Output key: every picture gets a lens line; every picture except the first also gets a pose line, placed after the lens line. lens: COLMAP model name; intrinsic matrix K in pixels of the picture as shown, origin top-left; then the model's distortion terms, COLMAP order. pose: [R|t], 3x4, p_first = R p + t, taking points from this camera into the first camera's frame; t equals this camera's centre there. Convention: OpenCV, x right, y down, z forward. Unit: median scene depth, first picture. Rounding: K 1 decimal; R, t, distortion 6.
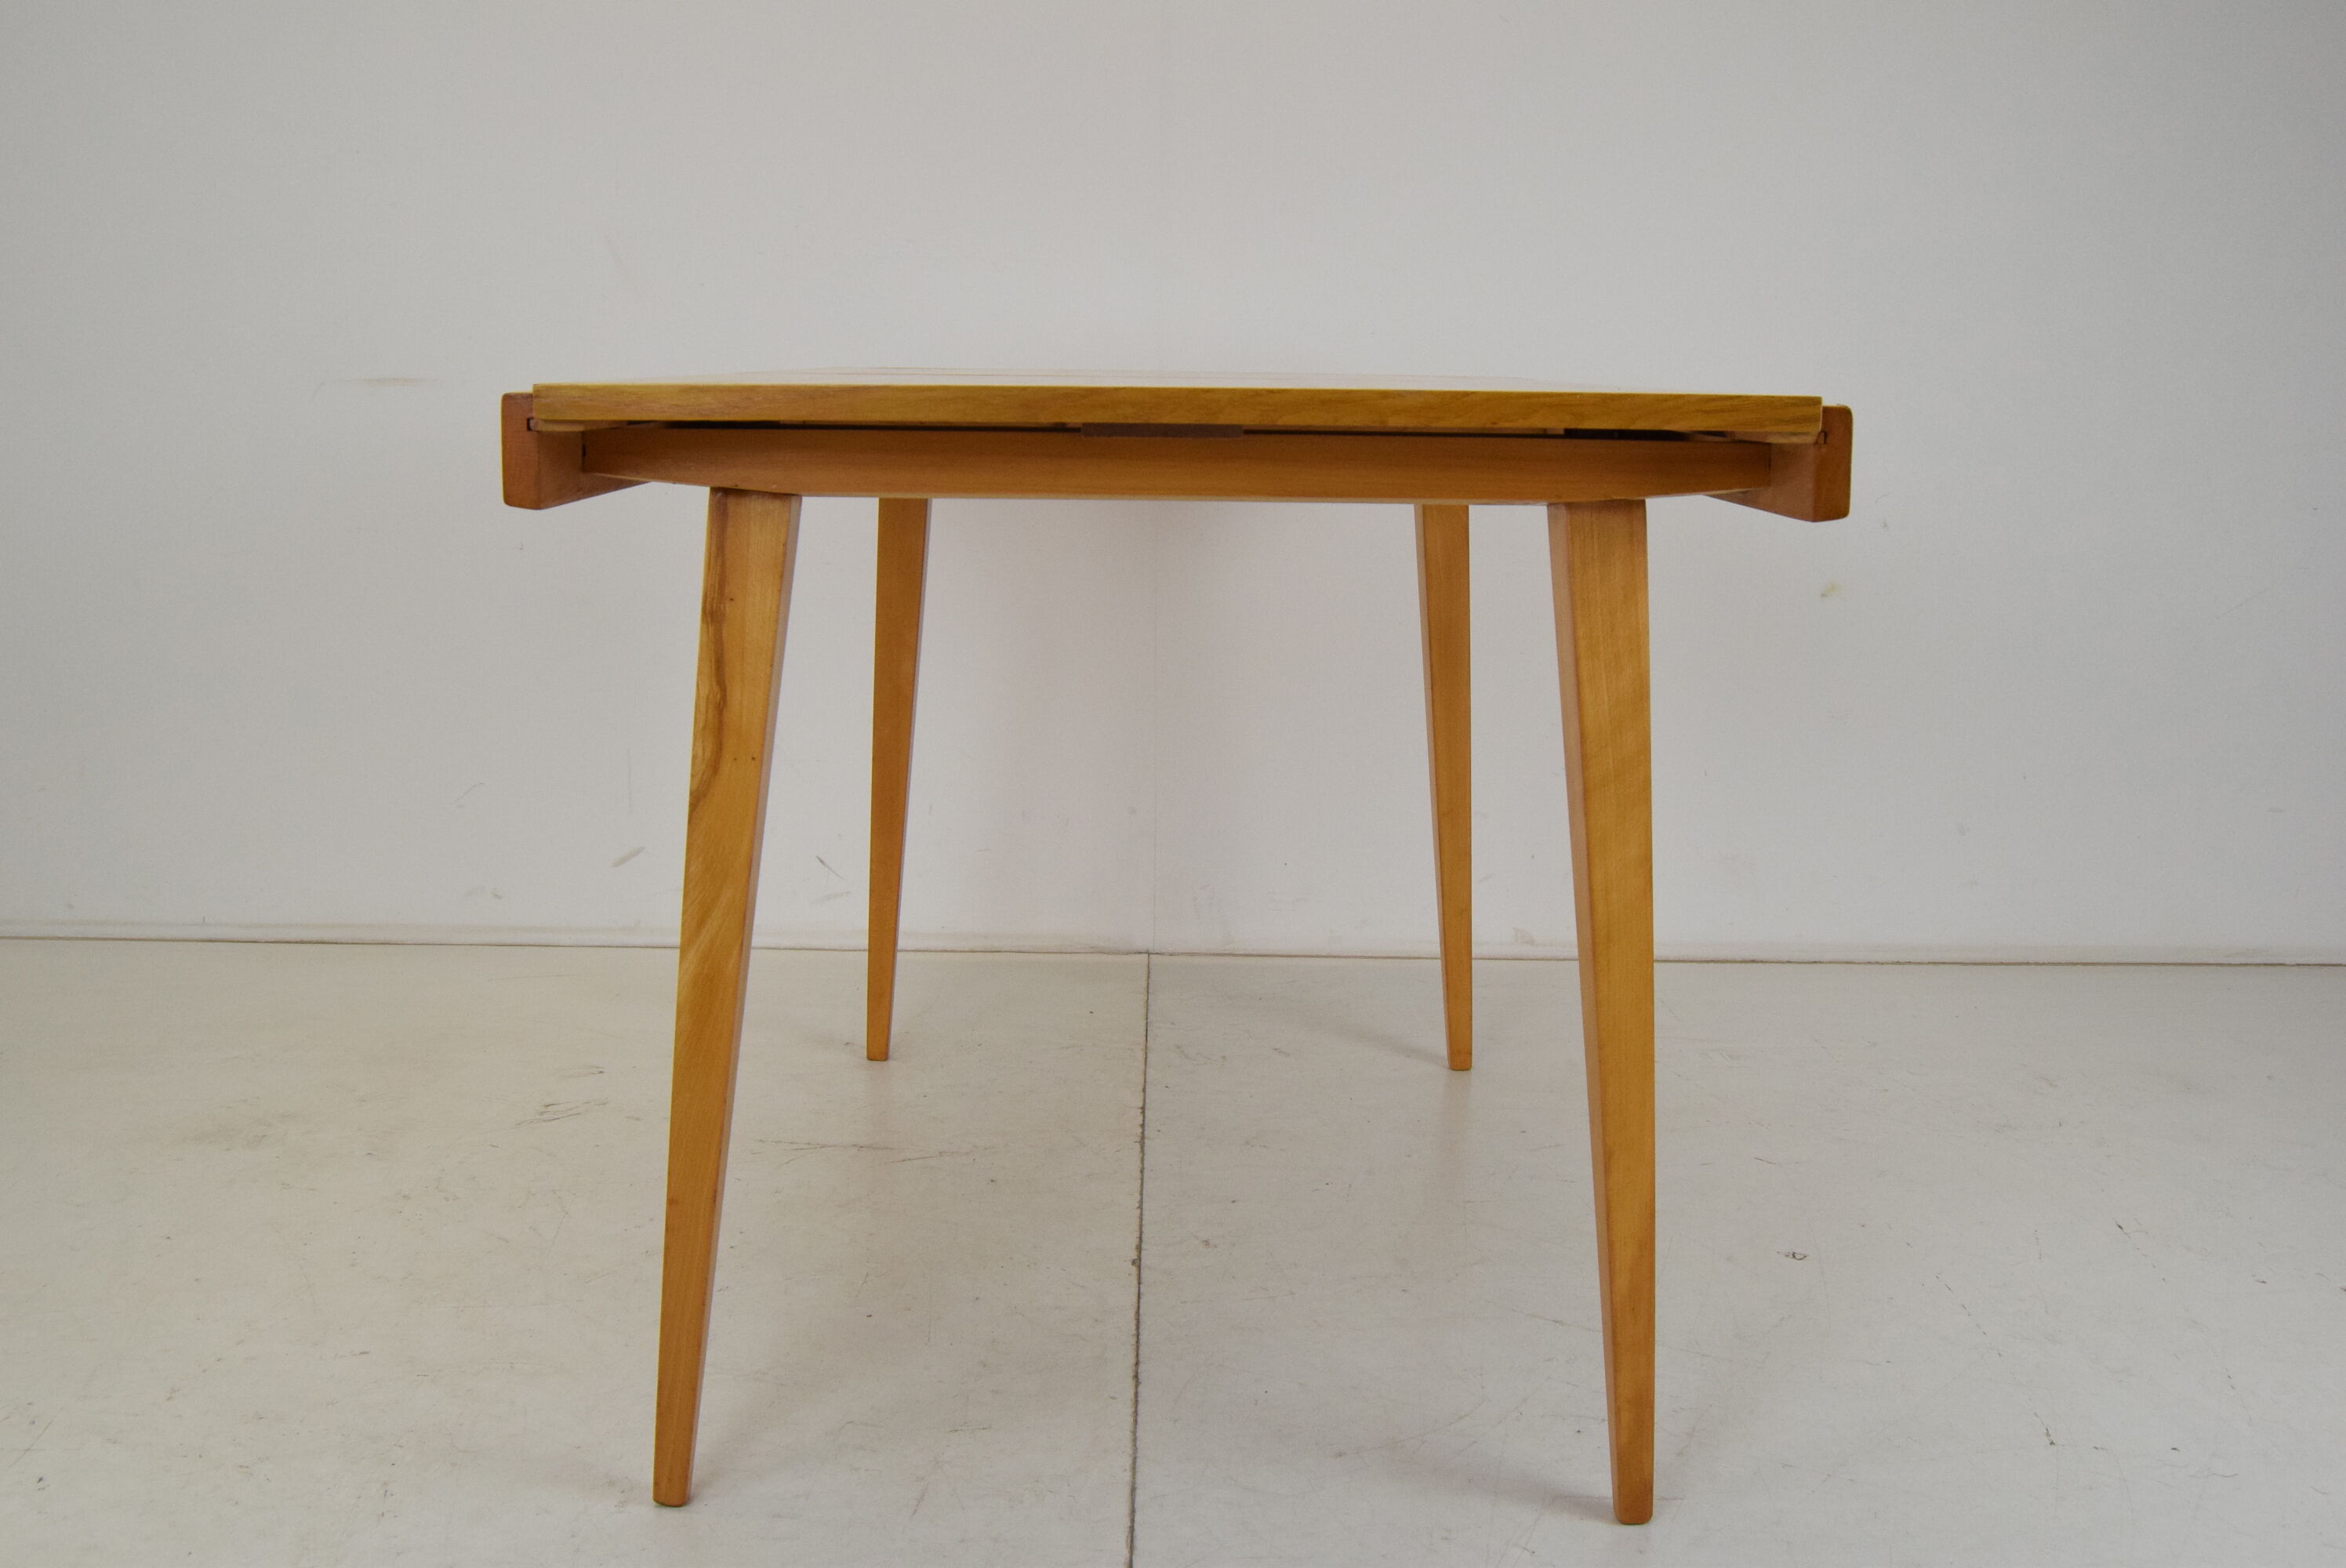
lens RADIAL K [[2226.0, 0, 1181.3], [0, 2226.0, 793.5], [0, 0, 1]] dist [-0.073771, 0.020467]
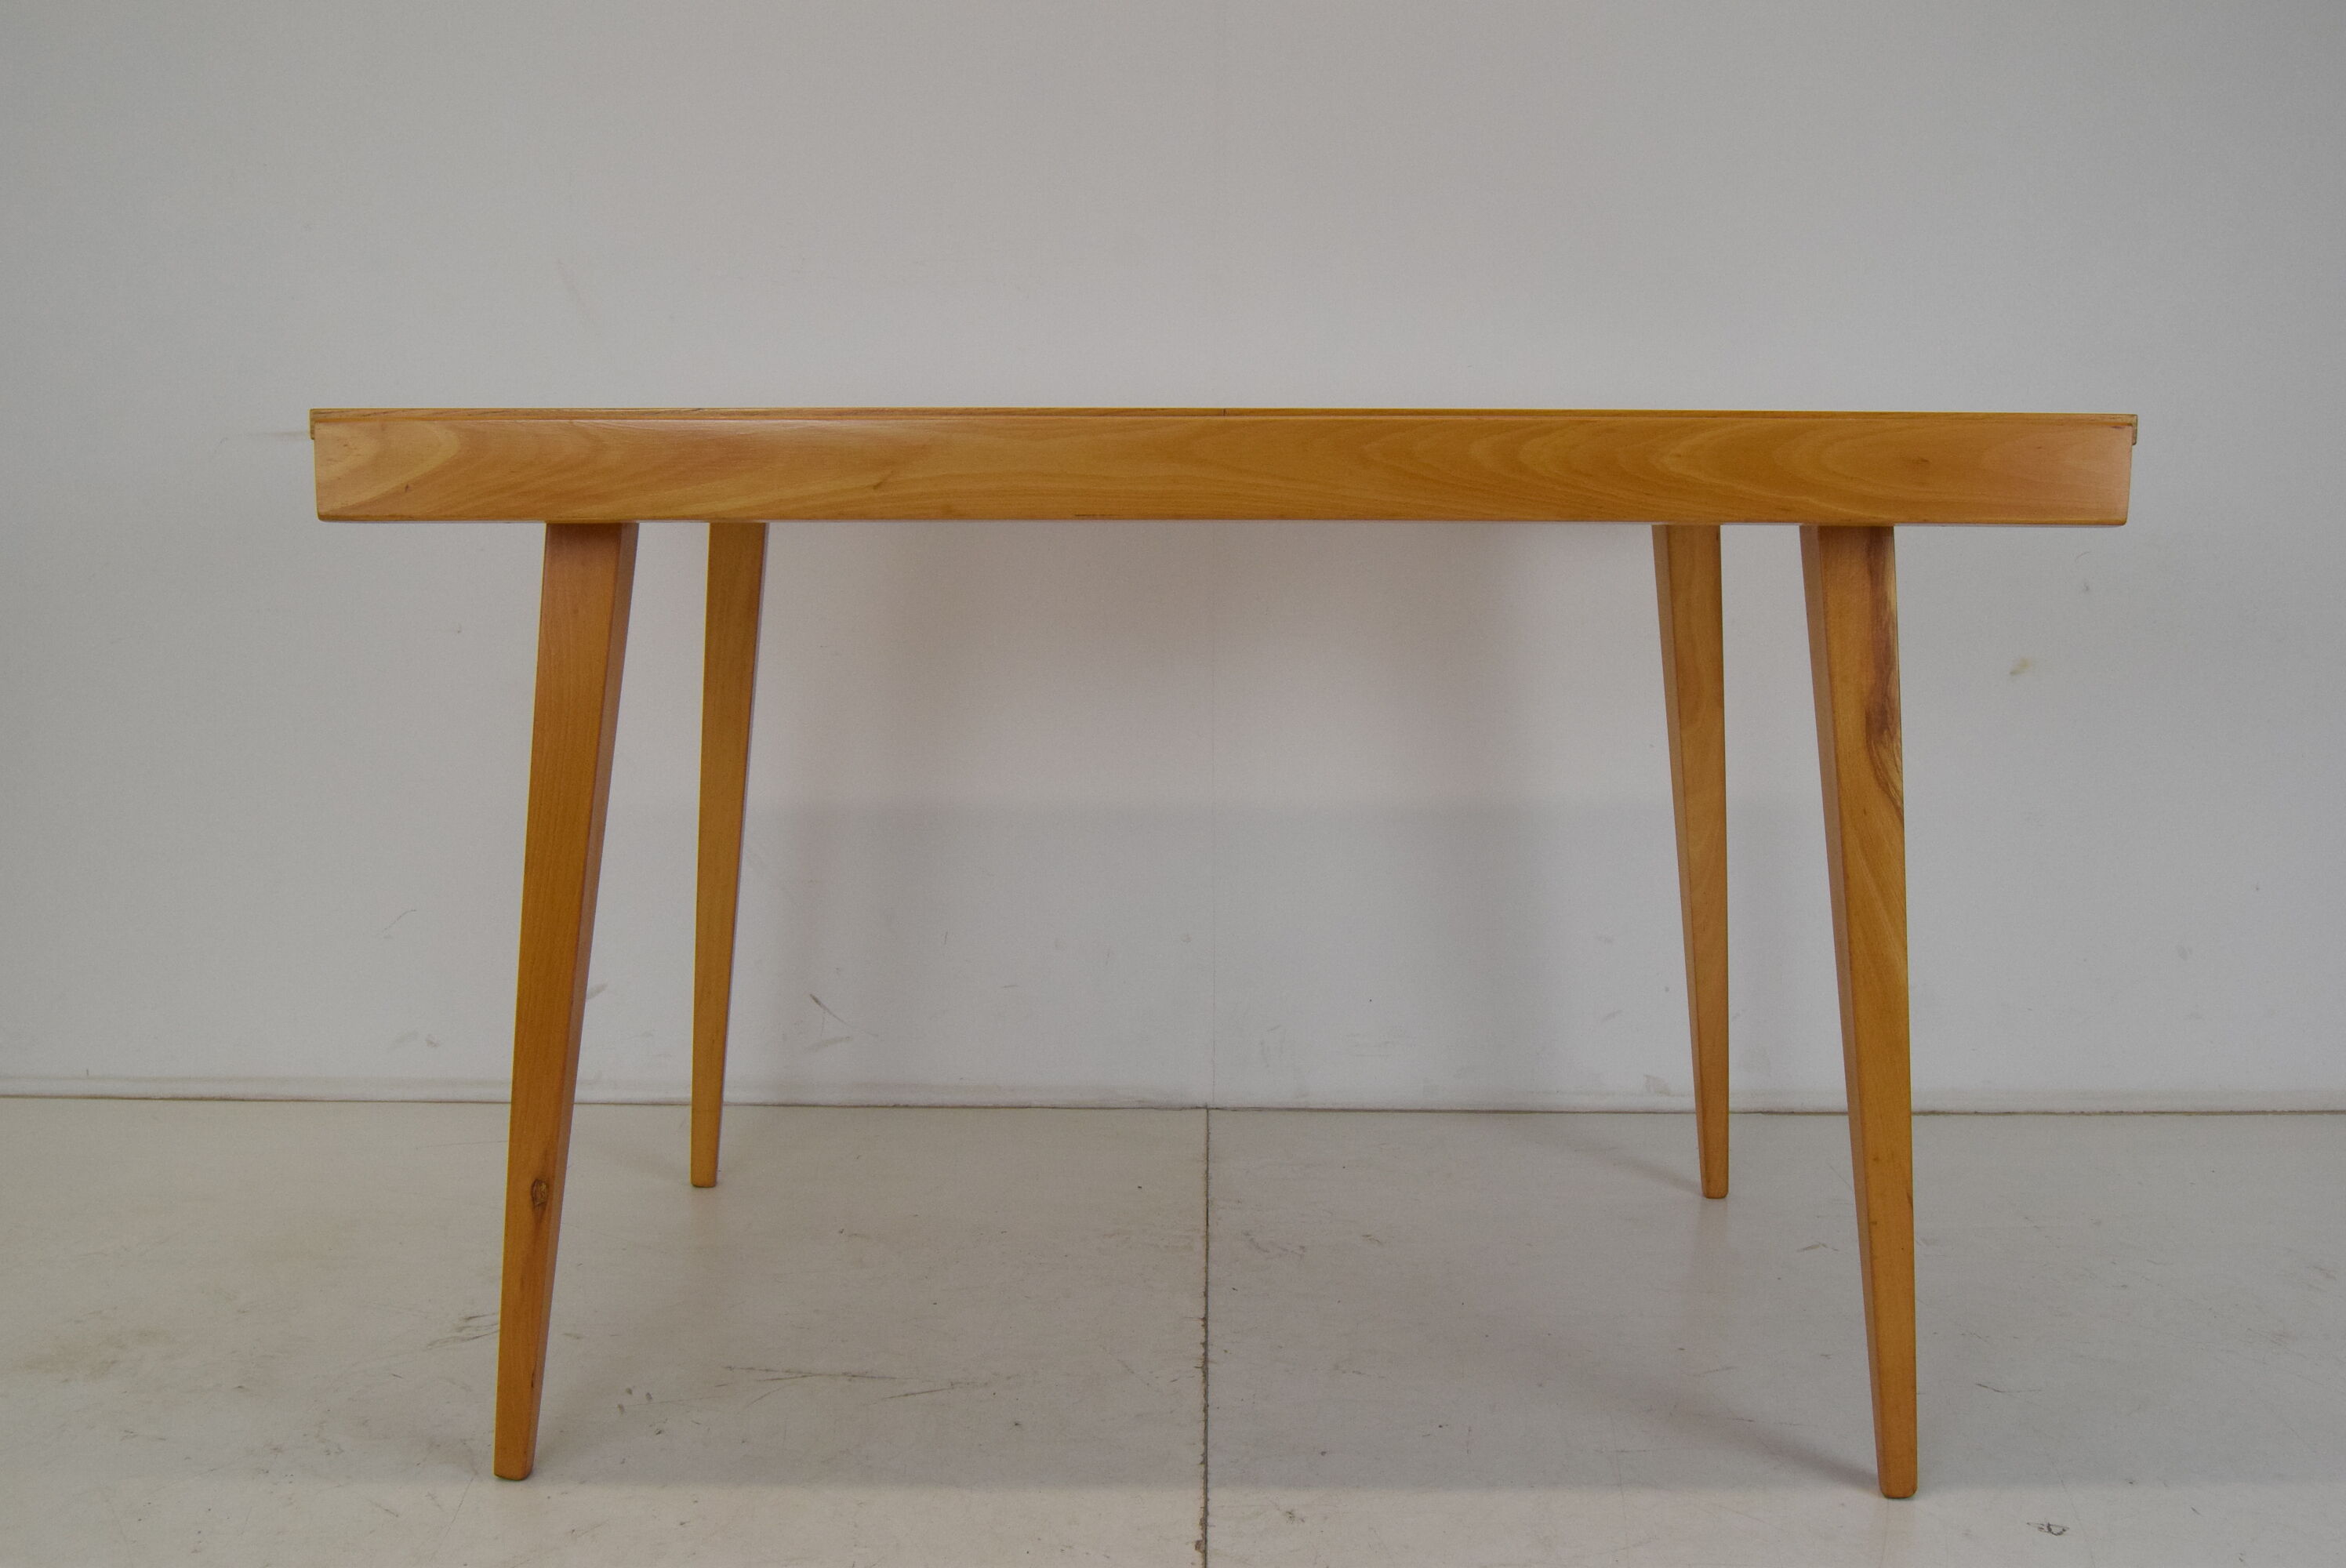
lens RADIAL K [[2357.9, 0, 1173.0], [0, 2357.9, 784.0], [0, 0, 1]] dist [-0.072213, 0.019930]
pose [[0.999680, -0.007833, -0.024037, -0.007451], [0.006821, 0.999099, -0.041891, -0.017756], [0.024343, 0.041714, 0.998833, 0.154052]]
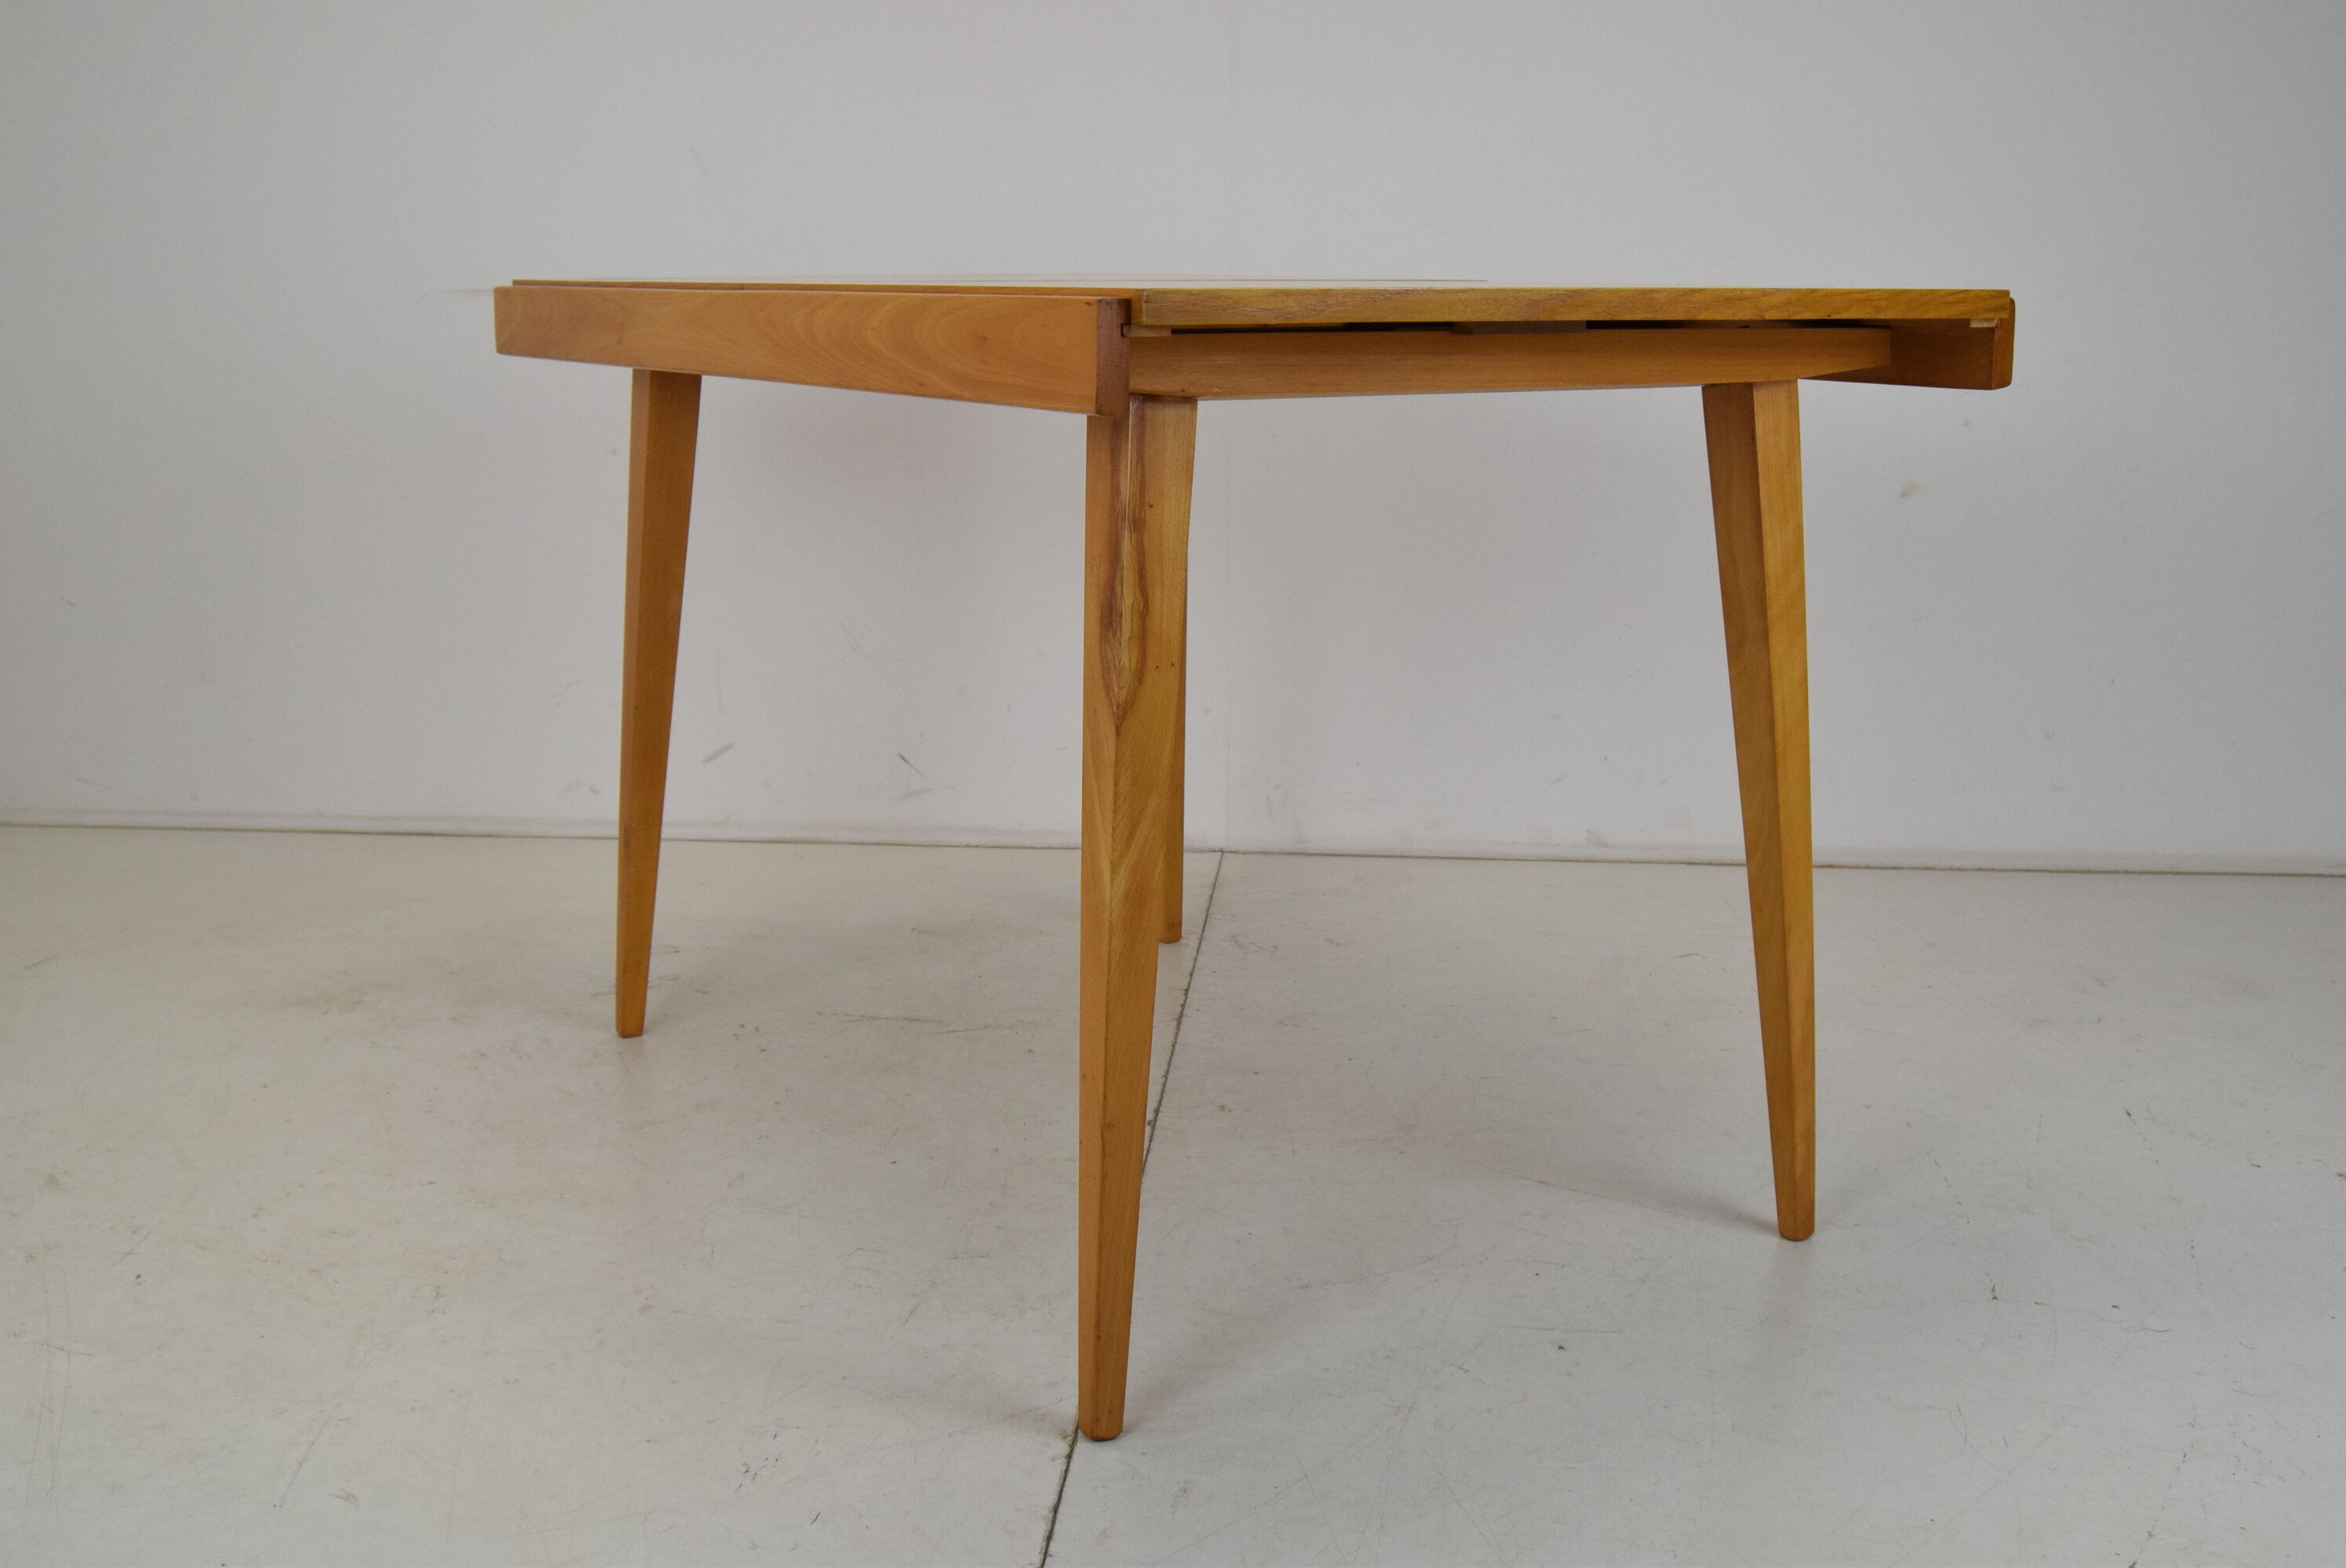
lens RADIAL K [[2357.9, 0, 1173.0], [0, 2357.9, 784.0], [0, 0, 1]] dist [-0.072213, 0.019930]
pose [[0.996284, 0.006807, -0.085862, 0.075666], [-0.004647, 0.999668, 0.025333, 0.019224], [0.086006, -0.024840, 0.995985, -0.099425]]
